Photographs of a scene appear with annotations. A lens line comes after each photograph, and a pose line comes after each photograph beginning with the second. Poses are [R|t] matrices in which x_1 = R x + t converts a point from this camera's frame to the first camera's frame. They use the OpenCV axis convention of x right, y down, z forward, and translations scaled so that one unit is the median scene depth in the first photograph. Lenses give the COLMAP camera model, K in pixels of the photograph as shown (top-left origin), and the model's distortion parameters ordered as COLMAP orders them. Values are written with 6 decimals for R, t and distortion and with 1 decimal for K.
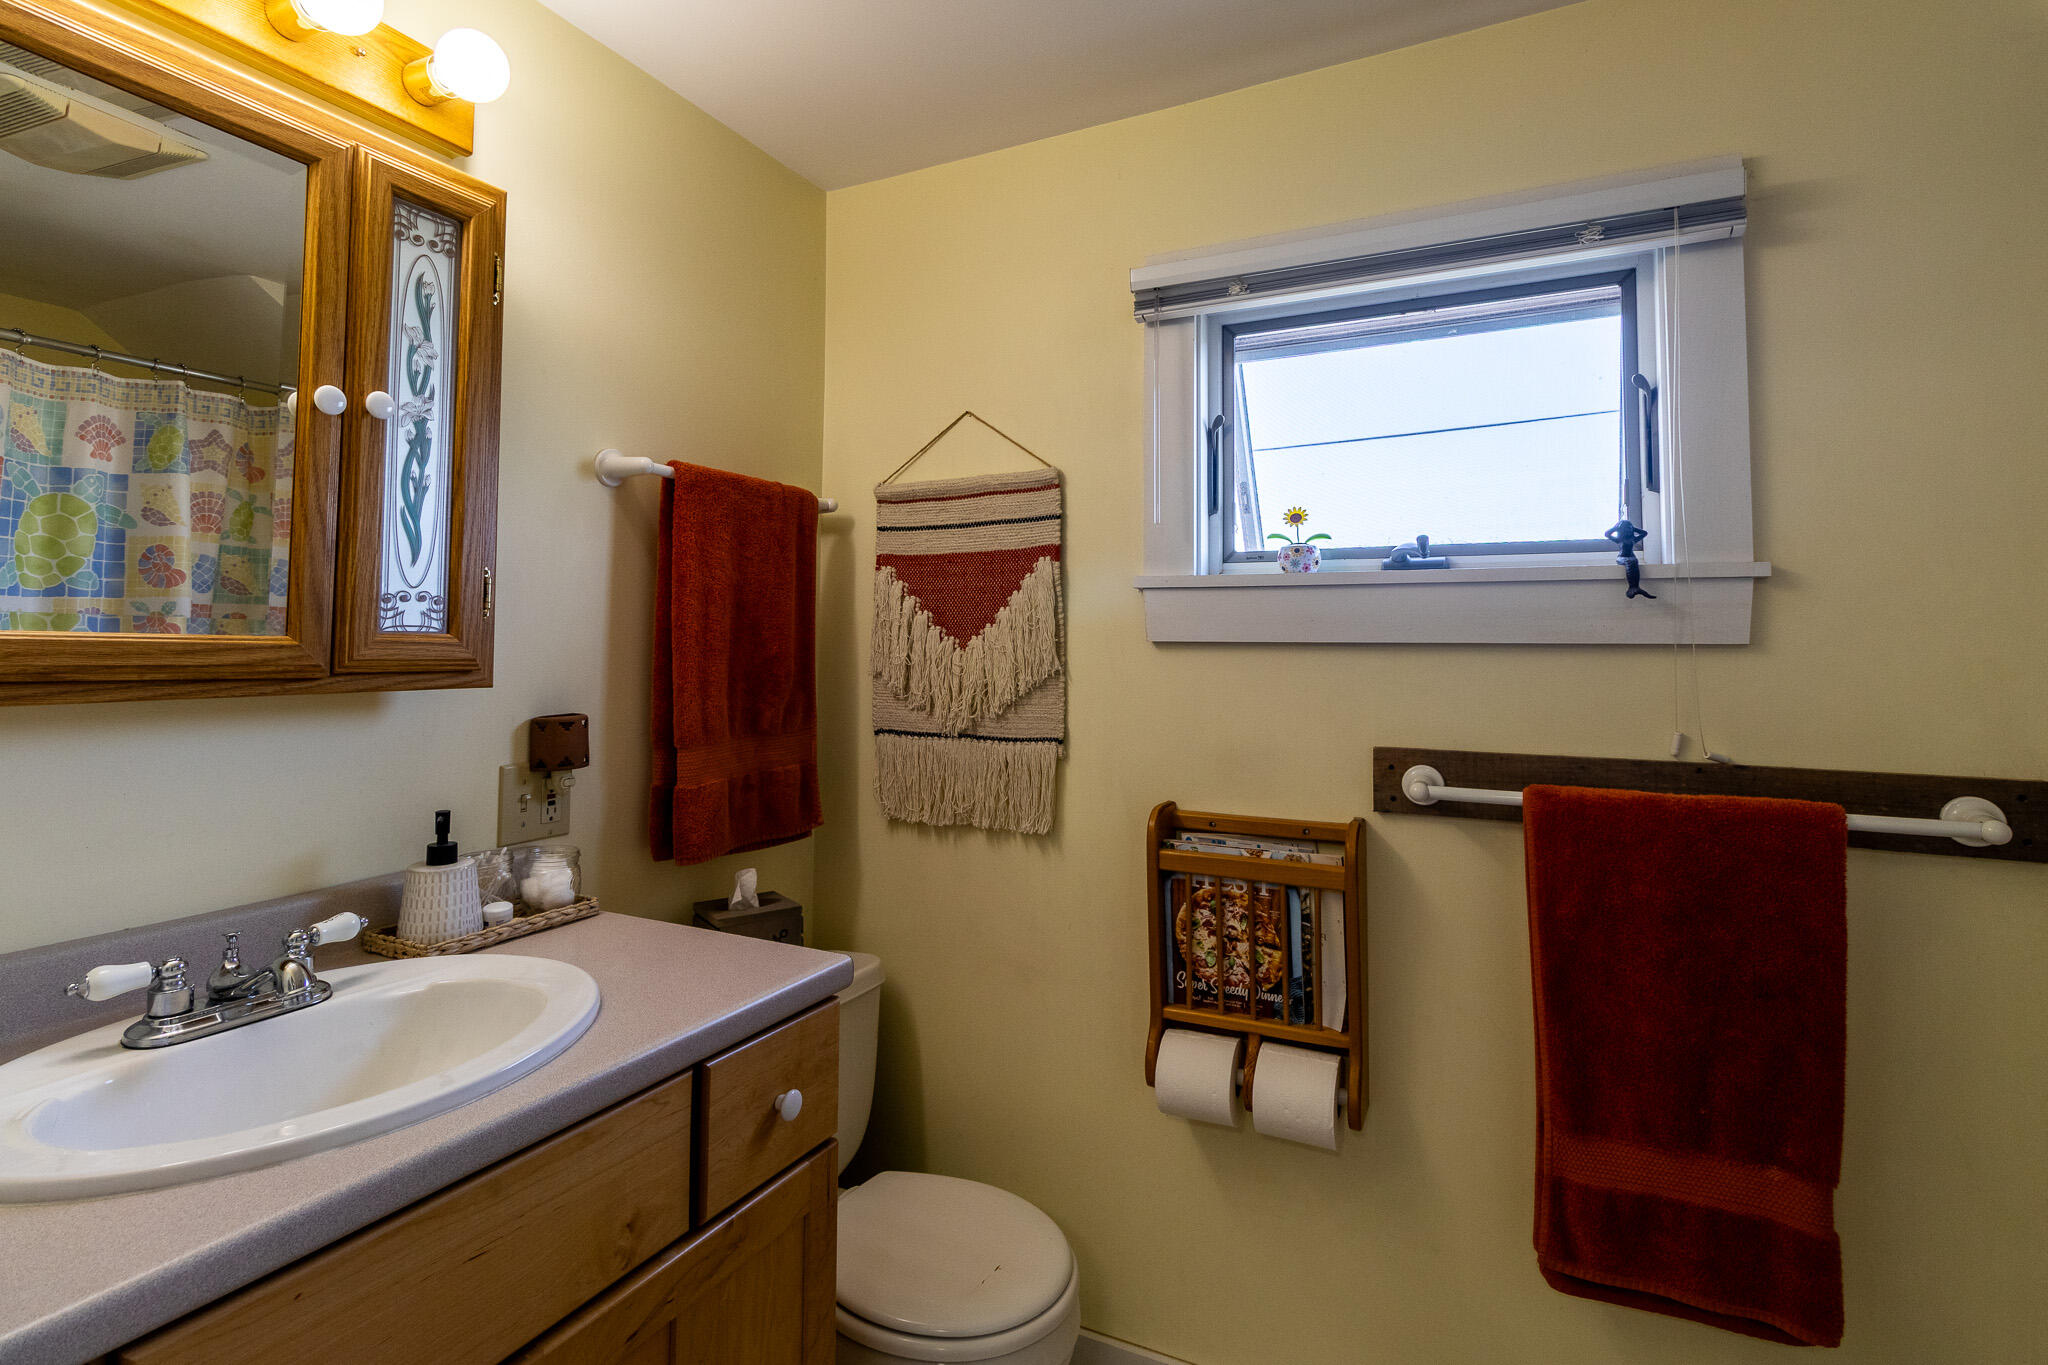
lens RADIAL K [[998.7, 0, 1022.3], [0, 998.7, 607.4], [0, 0, 1]] dist [-0.000107, 0.001026]
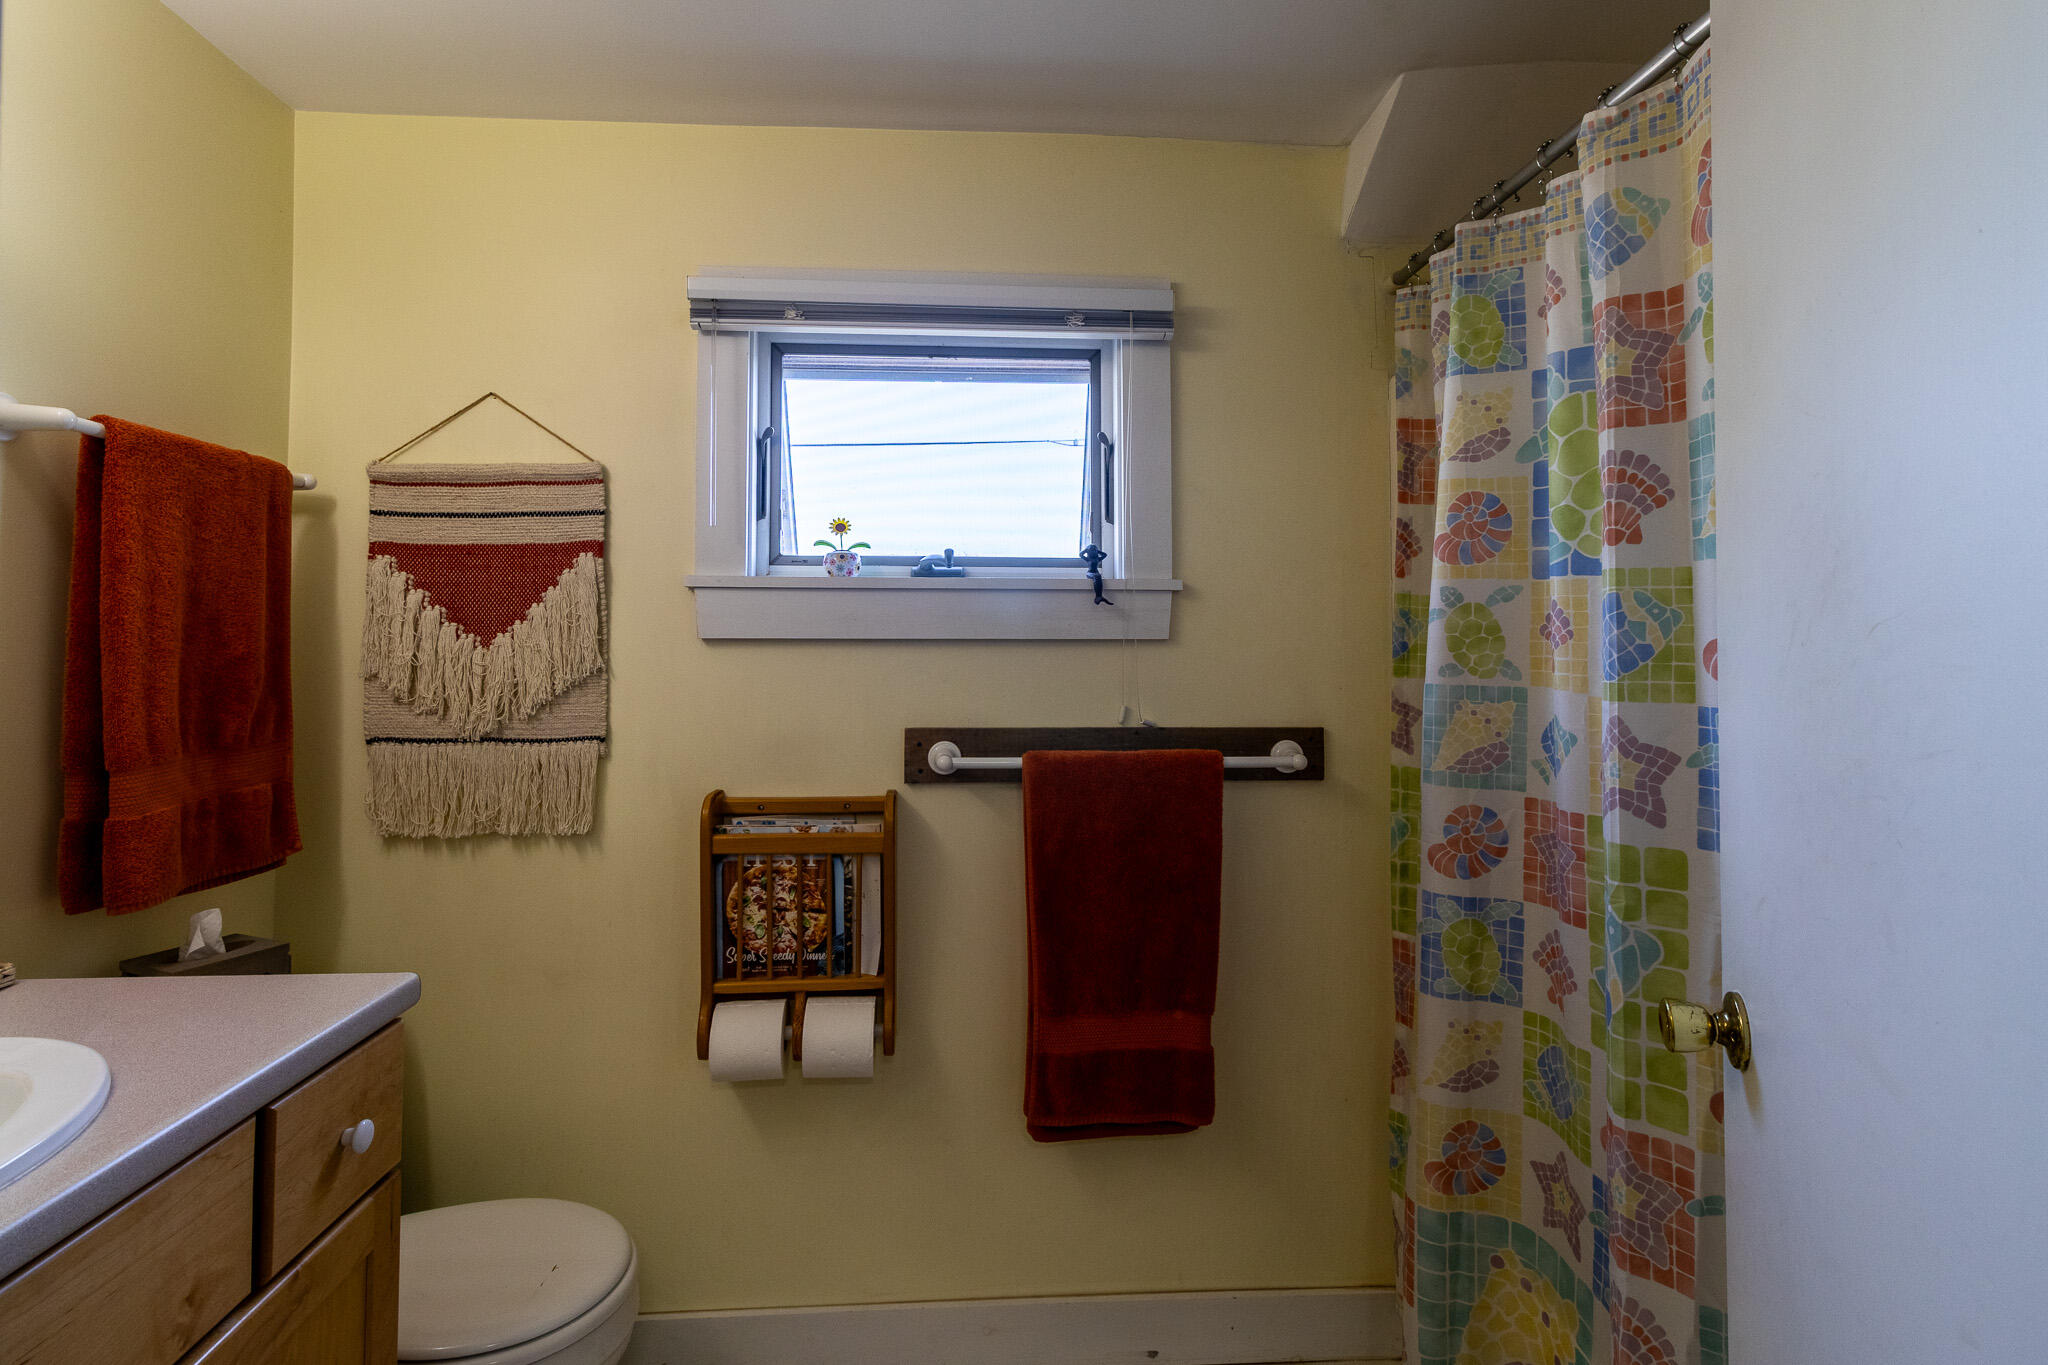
lens RADIAL K [[998.7, 0, 1015.7], [0, 998.7, 629.6], [0, 0, 1]] dist [-0.000107, 0.001026]
pose [[0.866073, 0.000938, 0.499917, -0.116488], [-0.014289, 0.999636, 0.022879, -0.003976], [-0.499714, -0.026958, 0.865771, -0.069585]]
